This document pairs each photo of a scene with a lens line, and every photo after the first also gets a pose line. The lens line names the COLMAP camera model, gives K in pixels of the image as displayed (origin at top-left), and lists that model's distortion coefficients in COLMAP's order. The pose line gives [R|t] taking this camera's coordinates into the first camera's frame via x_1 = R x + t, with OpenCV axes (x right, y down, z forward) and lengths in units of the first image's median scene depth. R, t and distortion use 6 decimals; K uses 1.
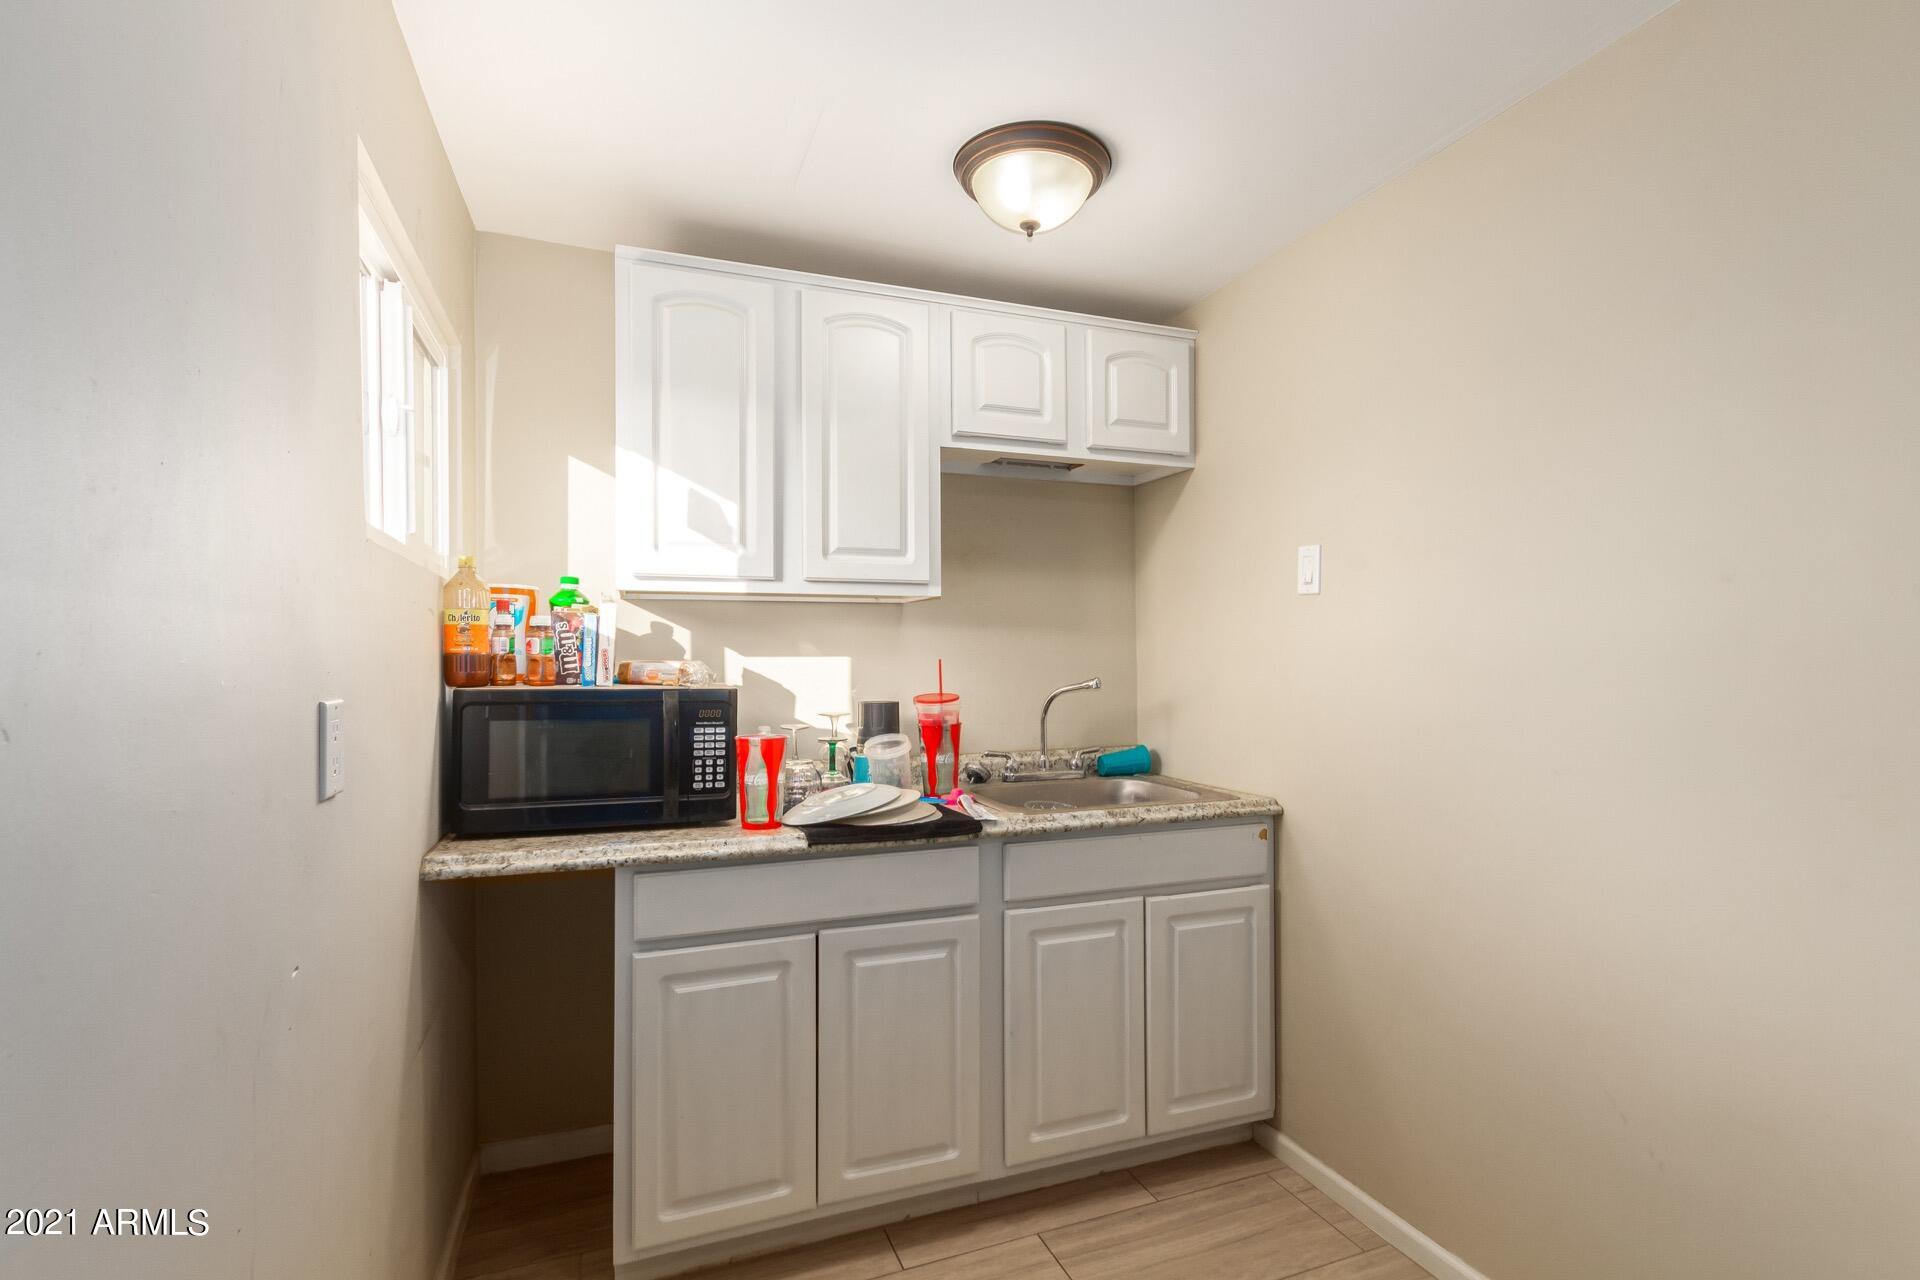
lens RADIAL K [[886.4, 0, 939.1], [0, 886.4, 648.0], [0, 0, 1]] dist [0.001759, 0.000020]
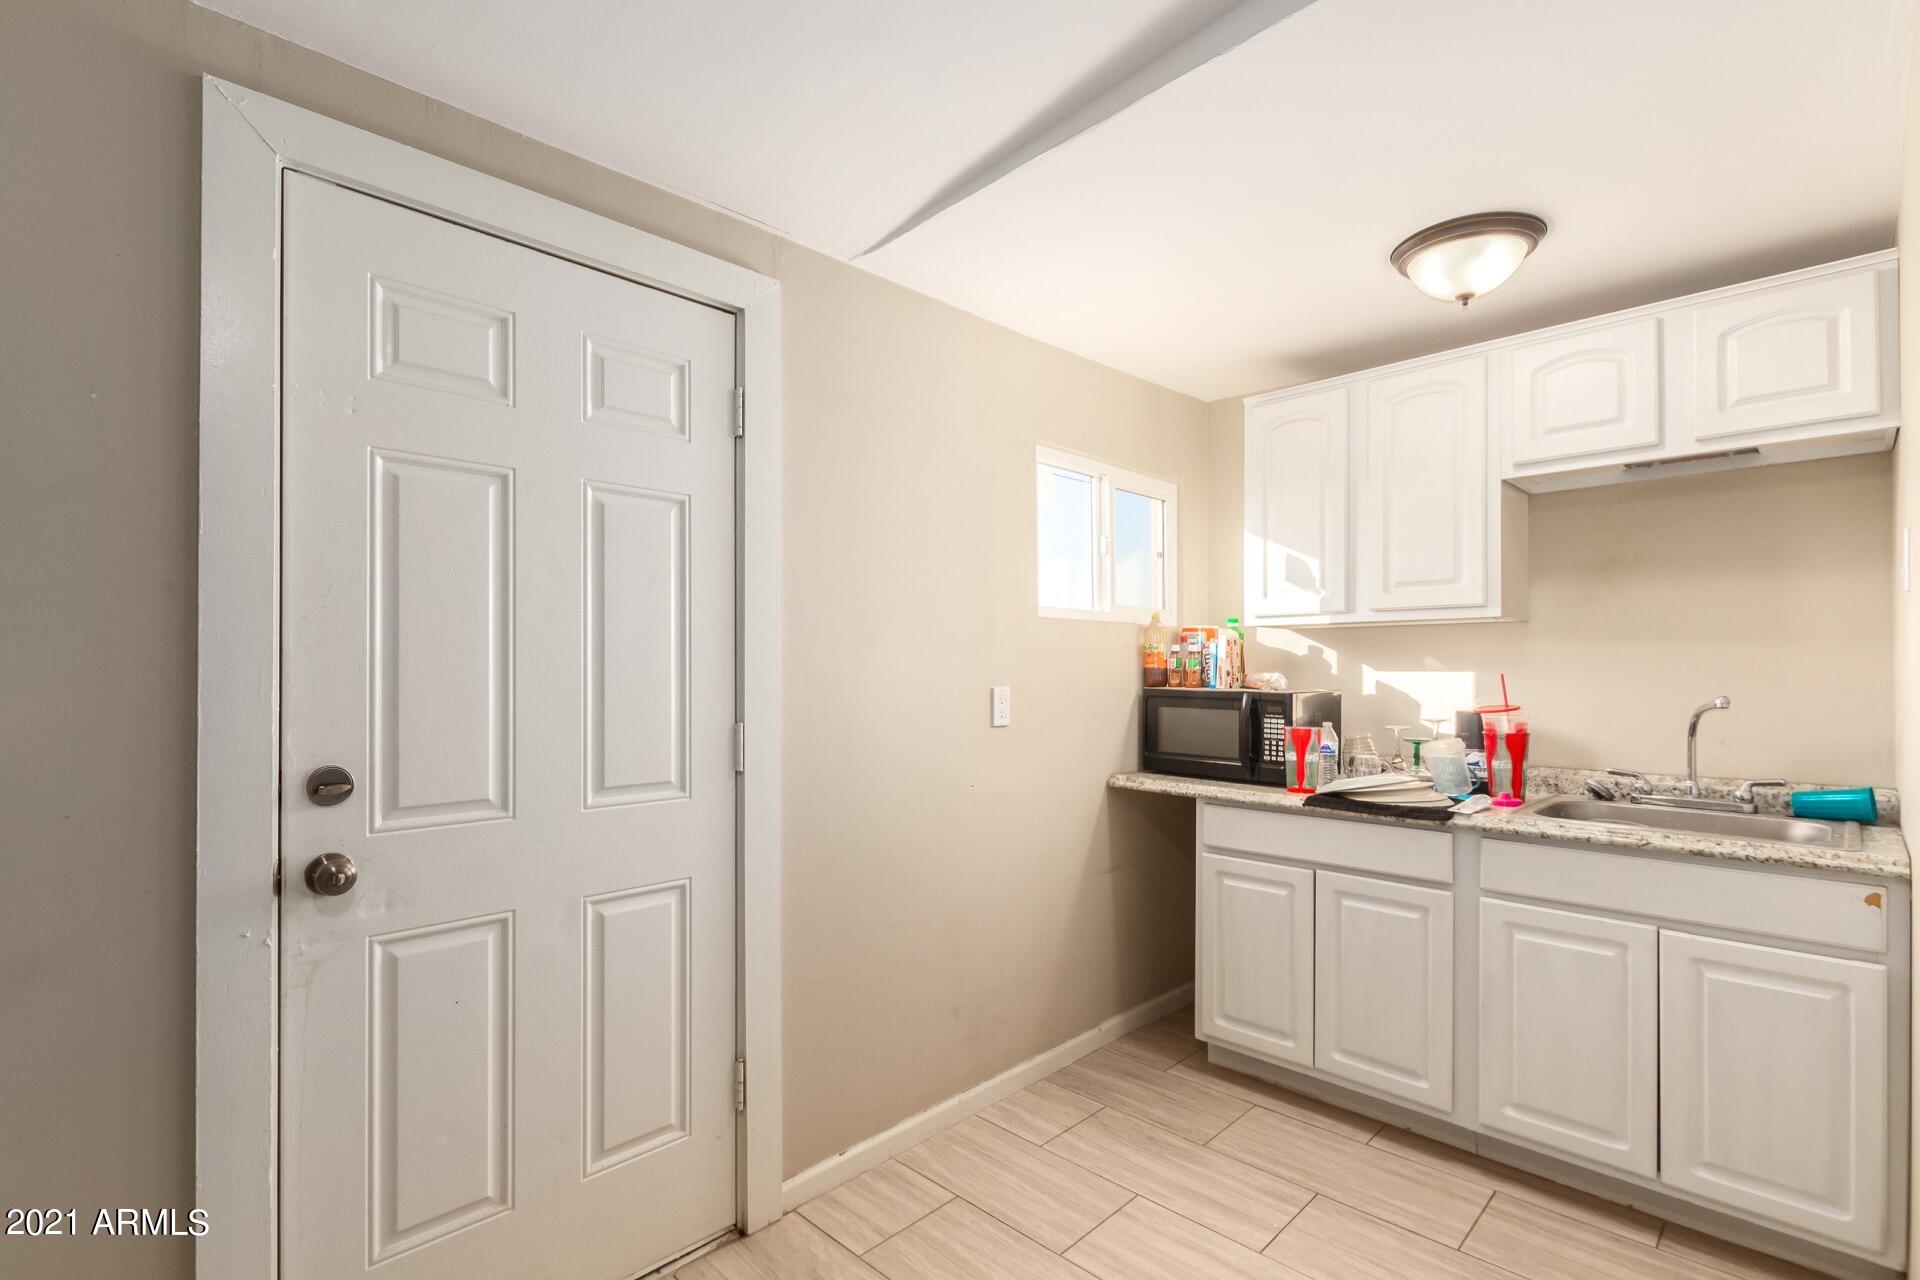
lens RADIAL K [[918.0, 0, 997.0], [0, 918.0, 661.0], [0, 0, 1]] dist [-0.002467, -0.001014]
pose [[0.425032, -0.006377, -0.905156, 0.832341], [0.004866, 0.999977, -0.004760, -0.000634], [0.905165, -0.002381, 0.425053, -0.048034]]
